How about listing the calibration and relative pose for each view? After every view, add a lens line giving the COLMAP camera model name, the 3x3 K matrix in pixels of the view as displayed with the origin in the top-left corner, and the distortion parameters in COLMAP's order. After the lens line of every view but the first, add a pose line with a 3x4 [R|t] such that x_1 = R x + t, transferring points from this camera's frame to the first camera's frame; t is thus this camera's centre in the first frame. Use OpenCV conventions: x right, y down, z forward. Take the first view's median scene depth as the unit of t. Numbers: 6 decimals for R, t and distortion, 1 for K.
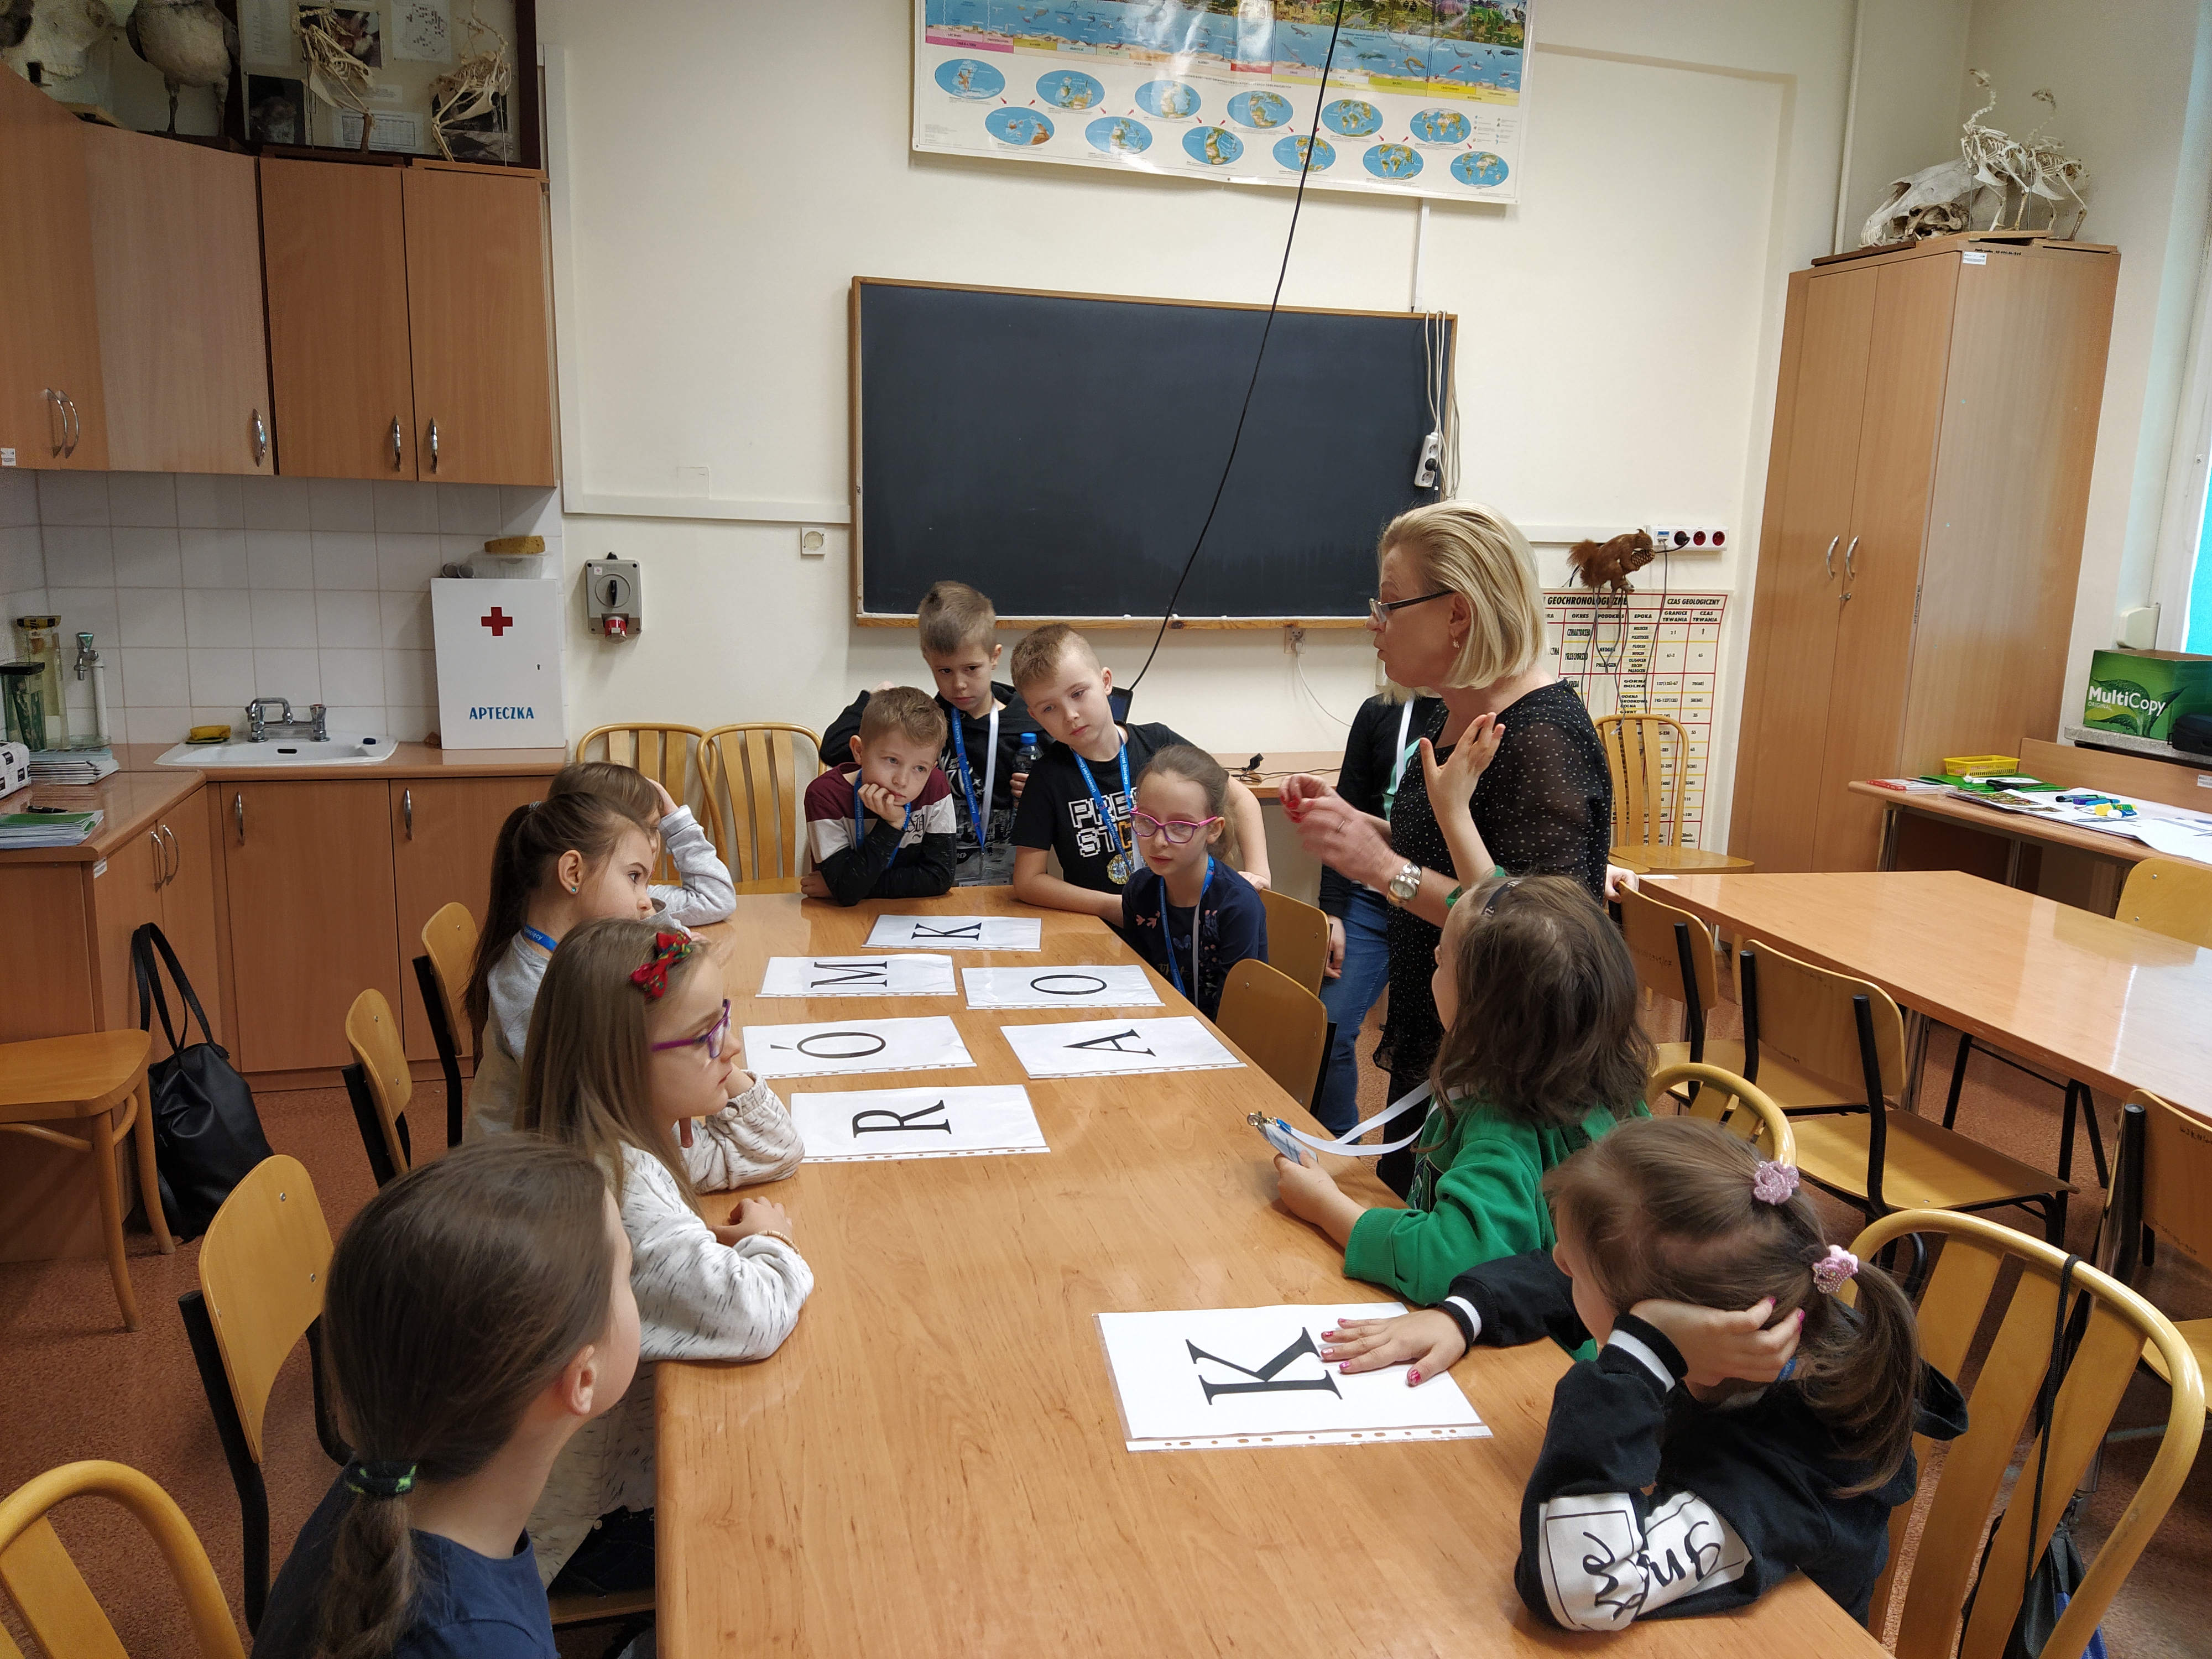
lens RADIAL K [[1636.6, 0, 1102.4], [0, 1636.6, 831.6], [0, 0, 1]] dist [0.113239, -0.162420]
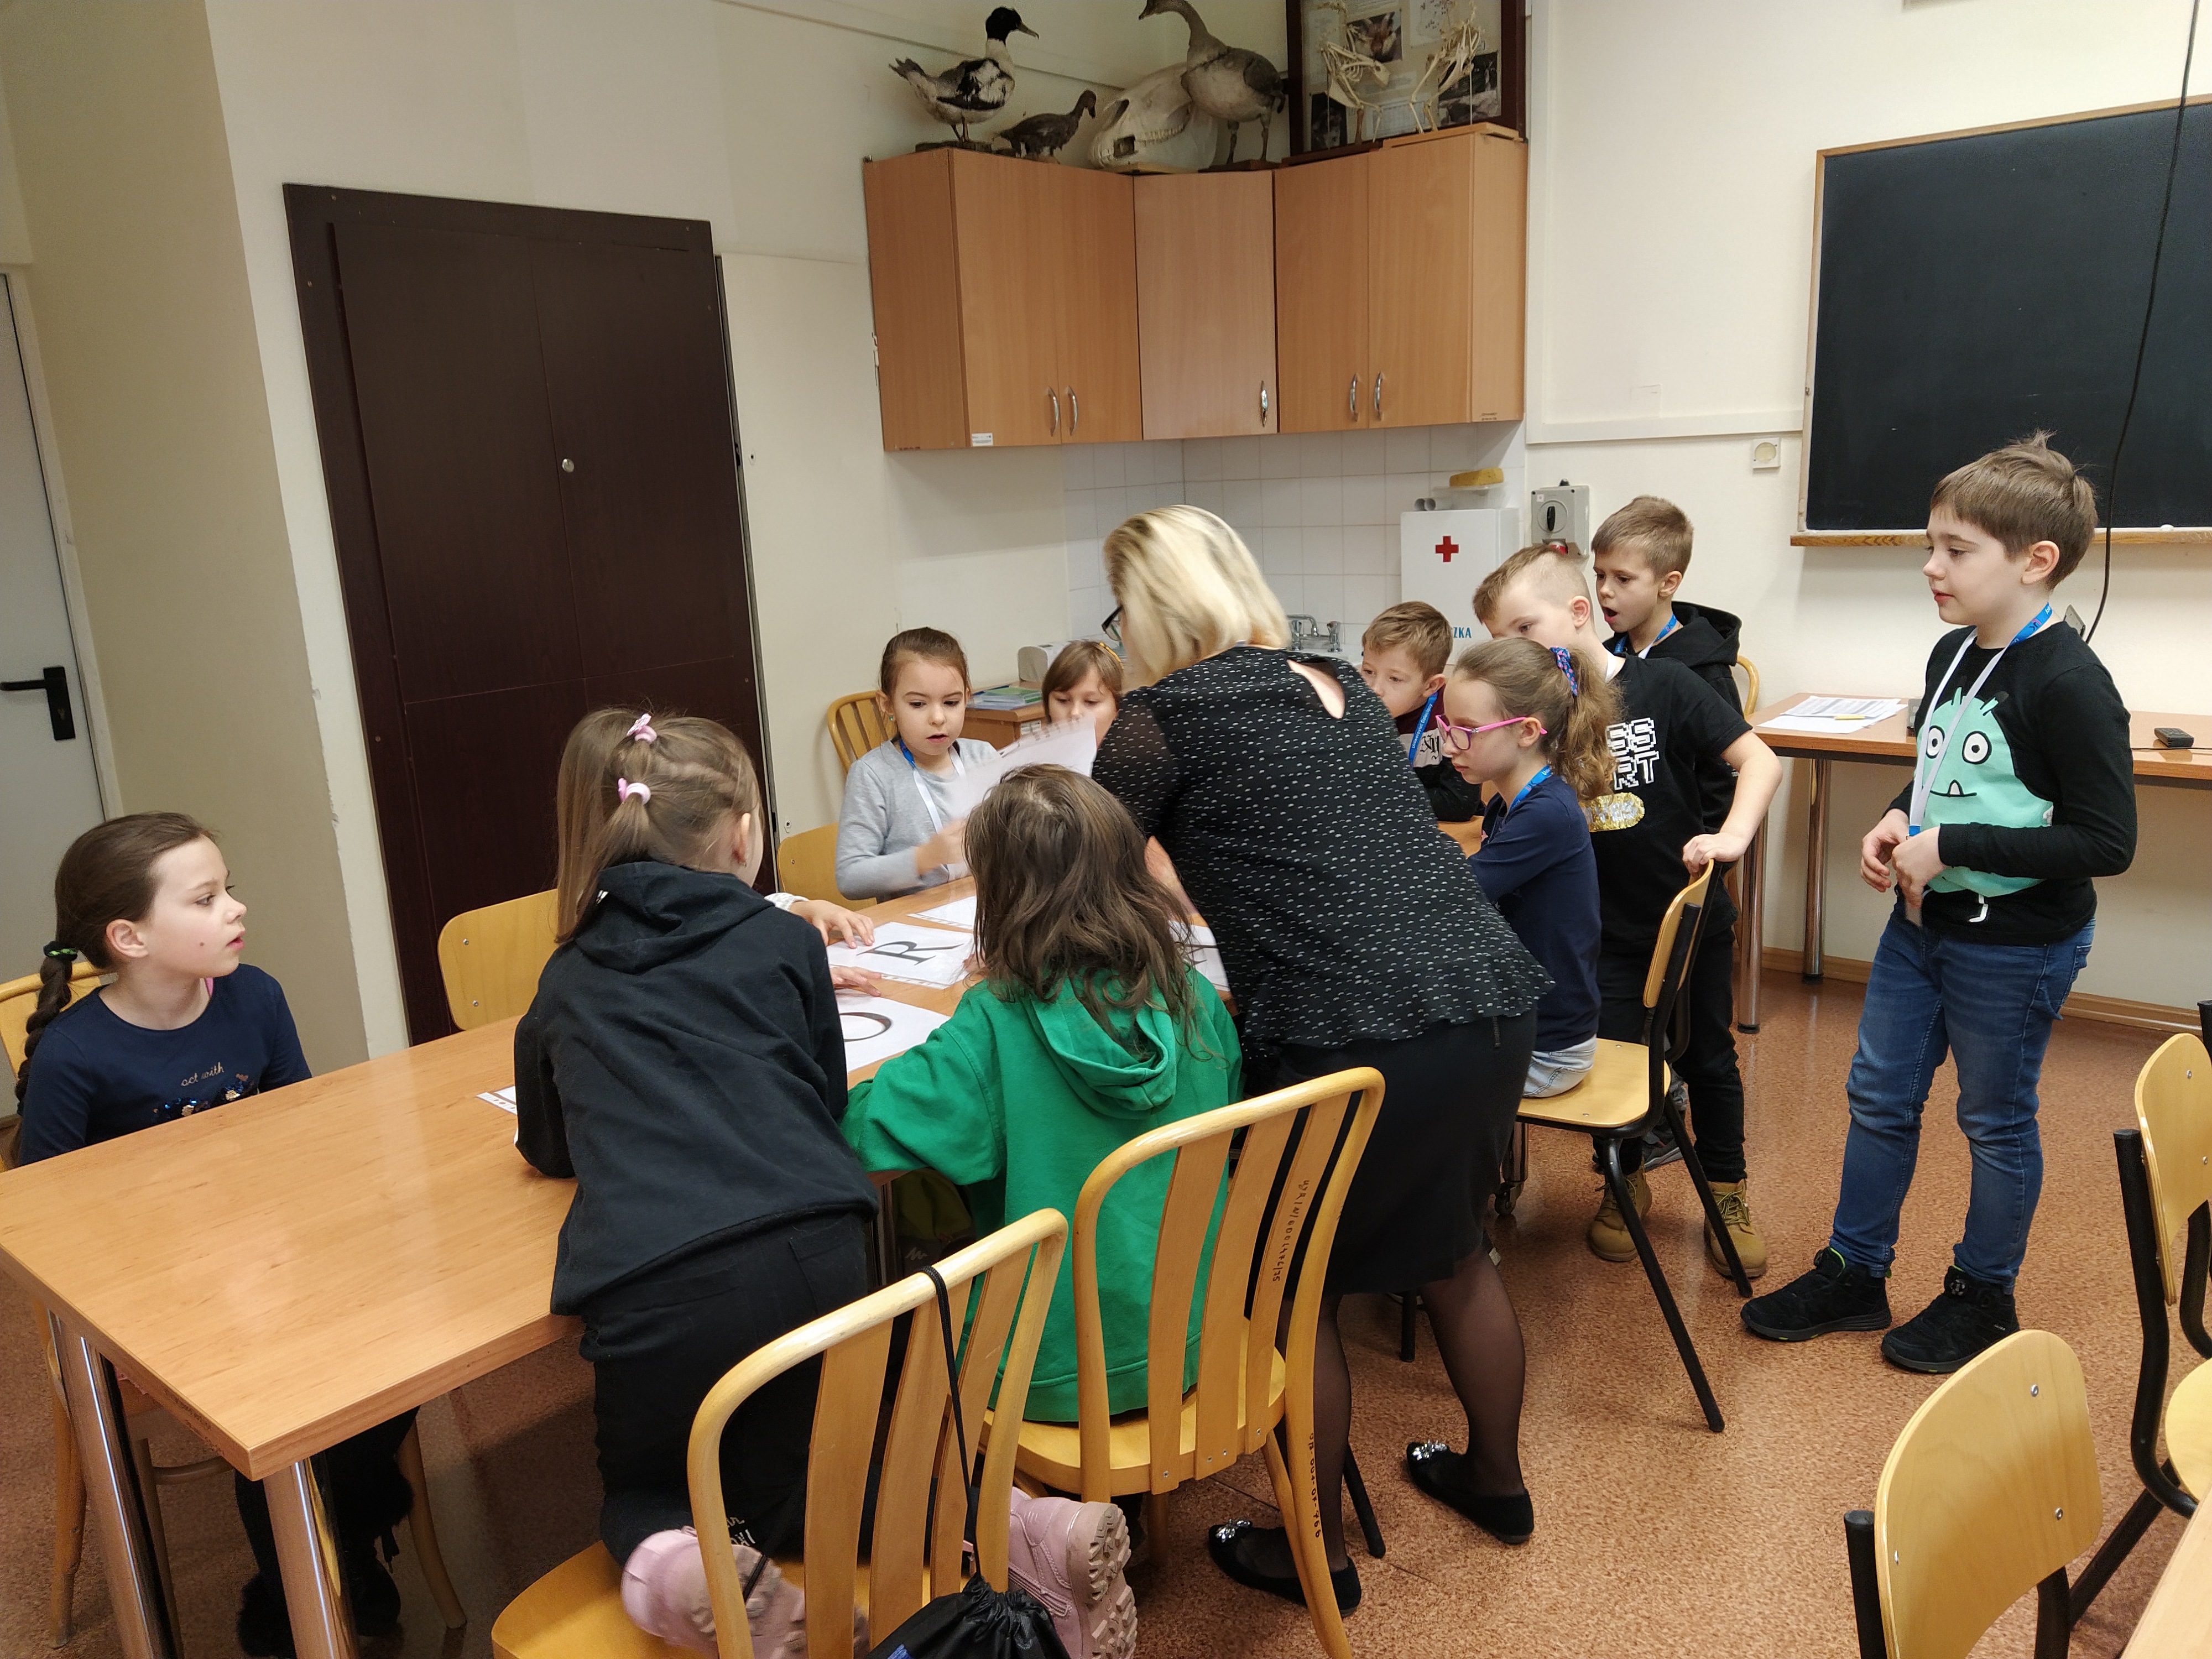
lens RADIAL K [[1652.9, 0, 1110.7], [0, 1652.9, 831.5], [0, 0, 1]] dist [0.095759, -0.131097]
pose [[0.562859, 0.129433, -0.816355, 0.476171], [-0.095865, 0.991220, 0.091062, -0.021127], [0.820975, 0.027005, 0.570326, 0.204698]]
